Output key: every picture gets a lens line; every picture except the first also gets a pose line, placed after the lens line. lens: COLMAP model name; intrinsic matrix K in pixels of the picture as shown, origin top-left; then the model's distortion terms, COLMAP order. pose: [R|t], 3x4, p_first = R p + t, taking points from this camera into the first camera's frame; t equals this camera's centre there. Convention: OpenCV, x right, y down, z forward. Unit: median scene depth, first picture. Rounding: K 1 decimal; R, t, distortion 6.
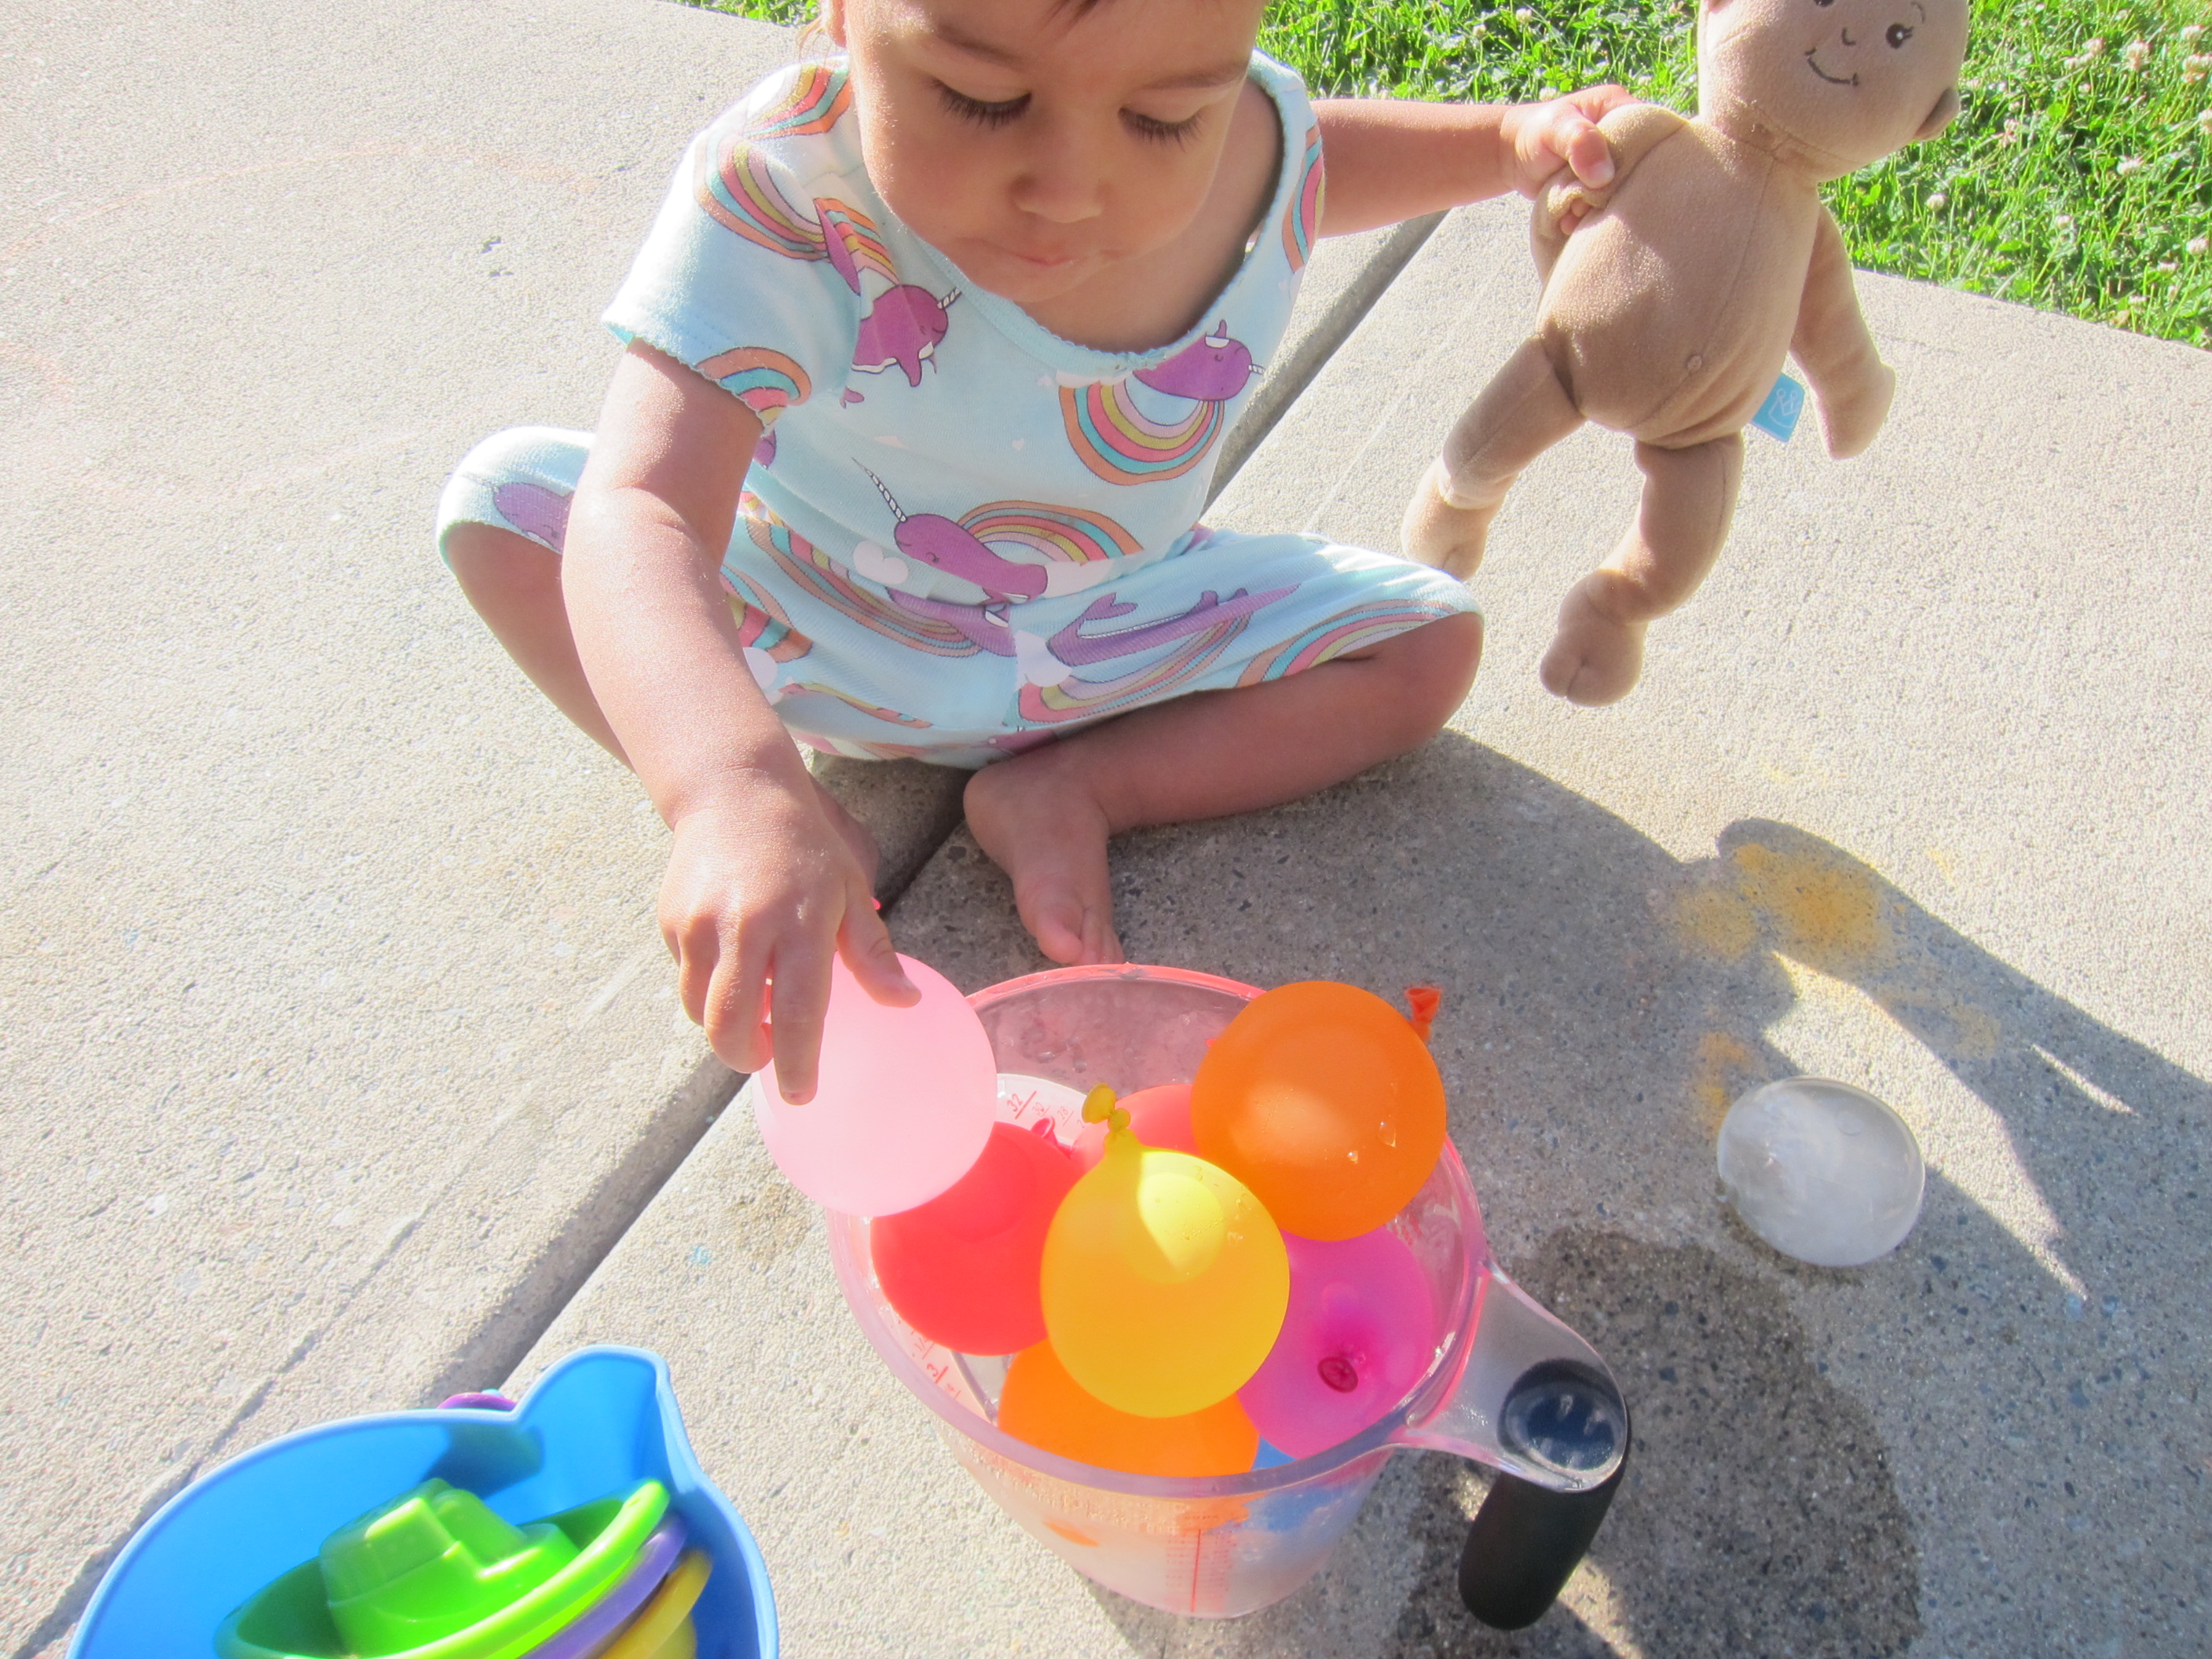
lens RADIAL K [[1778.3, 0, 1105.1], [0, 1778.3, 825.8], [0, 0, 1]] dist [-0.079562, 0.032346]
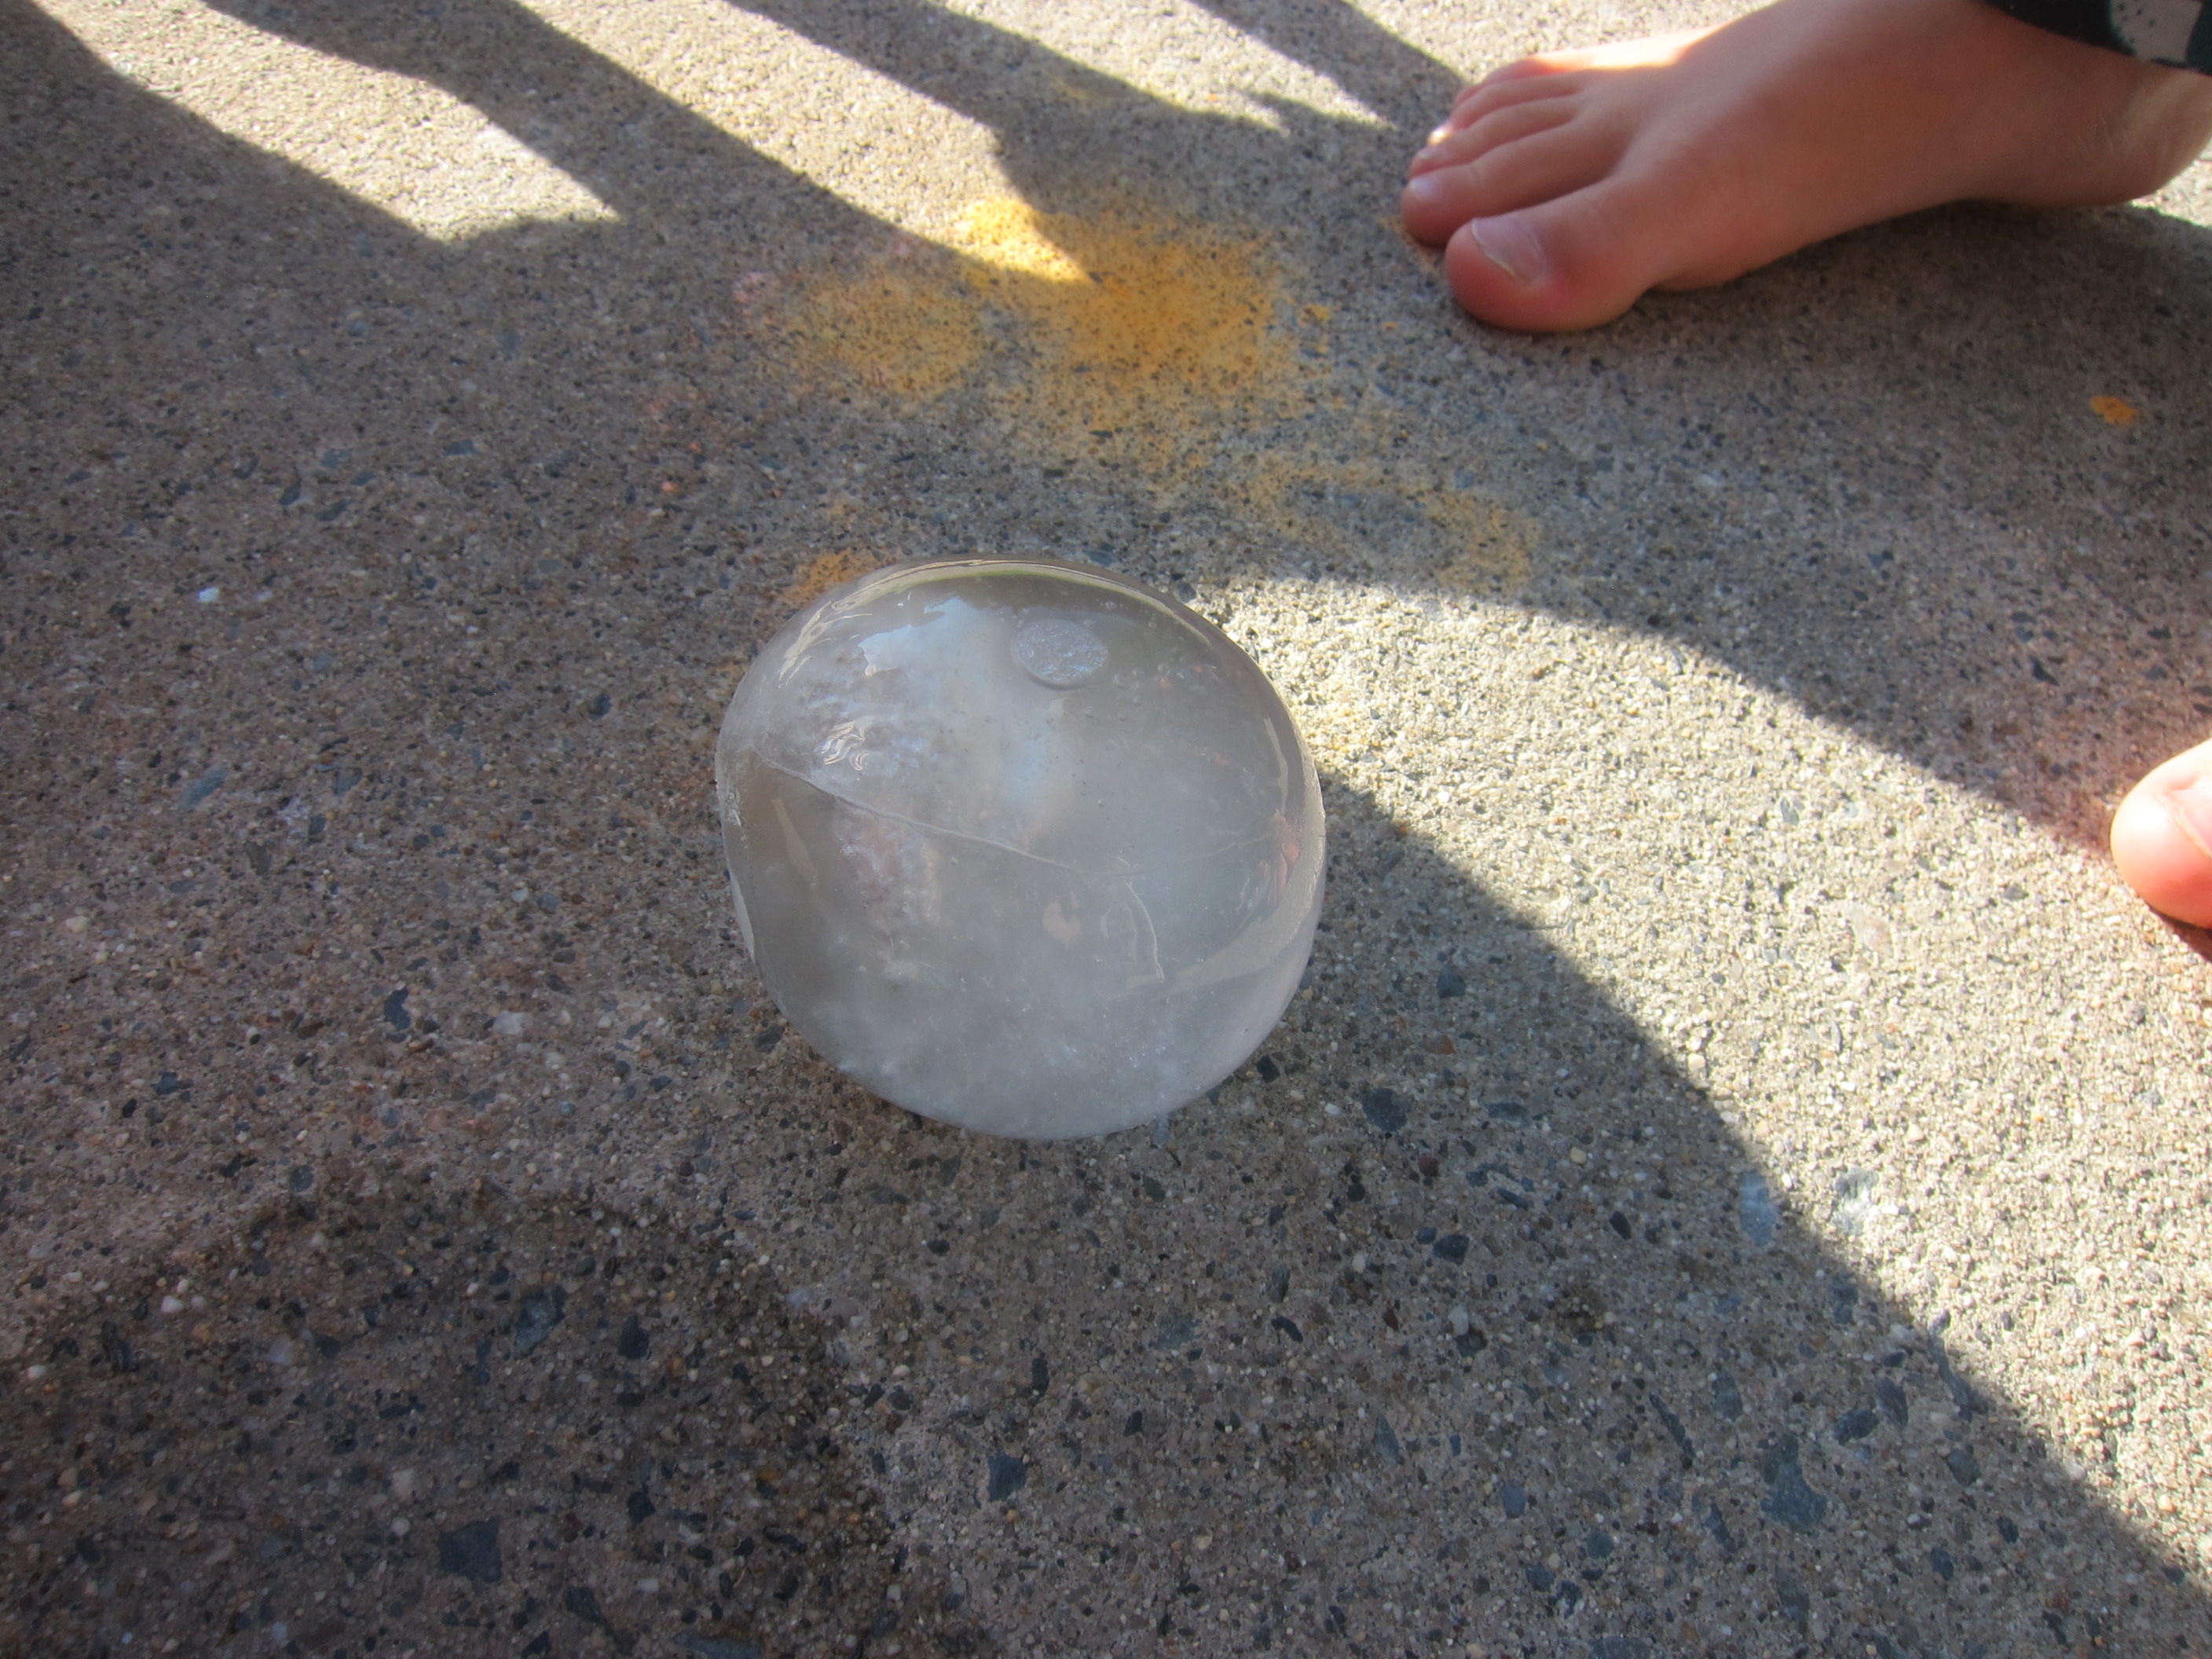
lens RADIAL K [[1778.3, 0, 1093.6], [0, 1778.3, 838.4], [0, 0, 1]] dist [-0.079562, 0.032346]
pose [[0.974137, -0.040584, 0.222285, 0.352777], [0.026669, 0.997513, 0.065247, 0.176235], [-0.224380, -0.057631, 0.972796, 0.687719]]
